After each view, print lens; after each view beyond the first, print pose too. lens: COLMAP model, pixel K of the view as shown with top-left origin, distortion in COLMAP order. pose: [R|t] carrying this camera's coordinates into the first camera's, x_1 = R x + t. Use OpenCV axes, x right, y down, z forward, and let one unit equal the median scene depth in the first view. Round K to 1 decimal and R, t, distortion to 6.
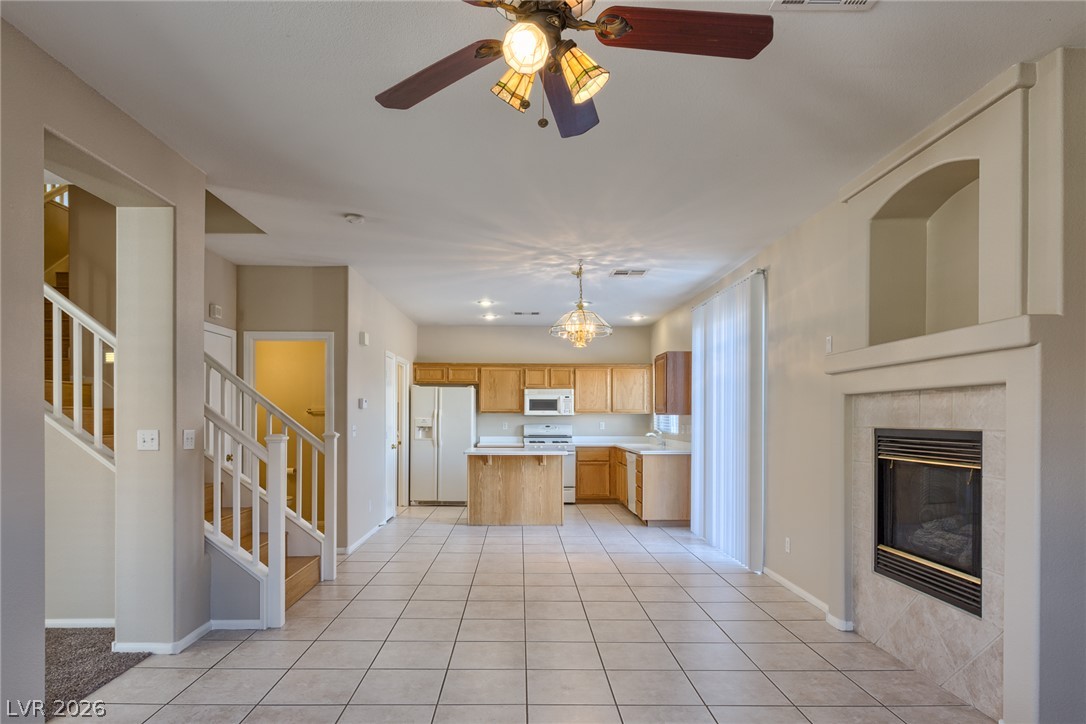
lens RADIAL K [[635.0, 0, 521.3], [0, 635.0, 418.0], [0, 0, 1]] dist [-0.001011, 0.000031]
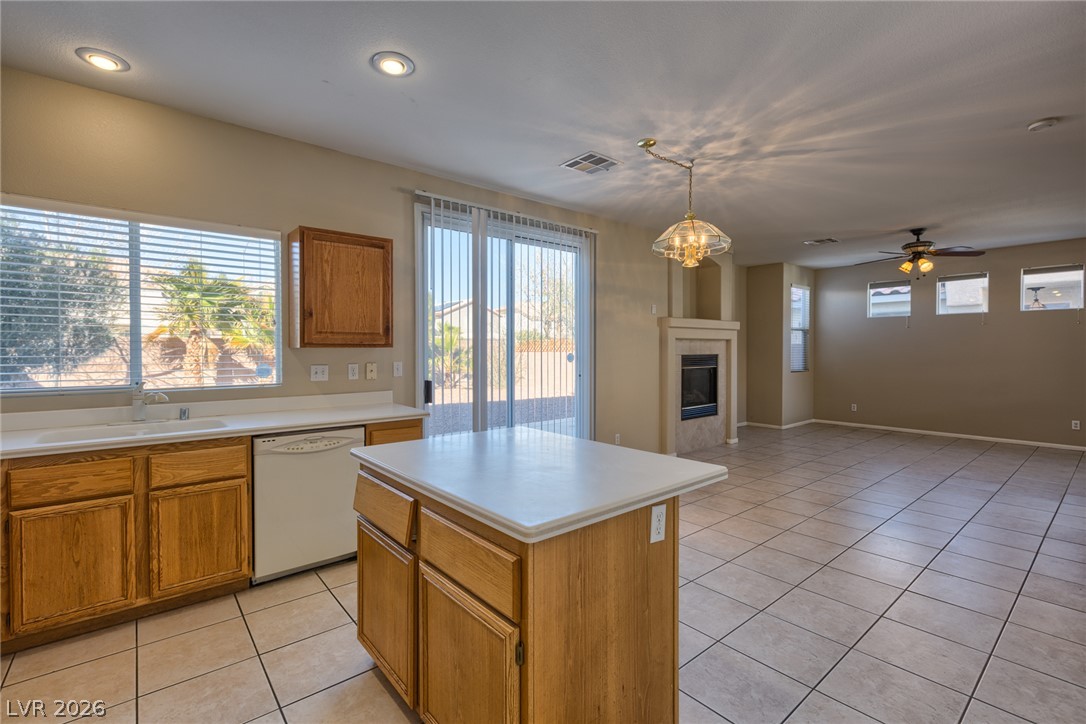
lens RADIAL K [[487.3, 0, 539.3], [0, 487.3, 356.1], [0, 0, 1]] dist [0.000724, -0.000185]
pose [[-0.632805, -0.013436, 0.774194, -0.170635], [0.000823, 0.999837, 0.018025, -0.004543], [-0.774310, 0.012043, -0.632691, 0.970143]]
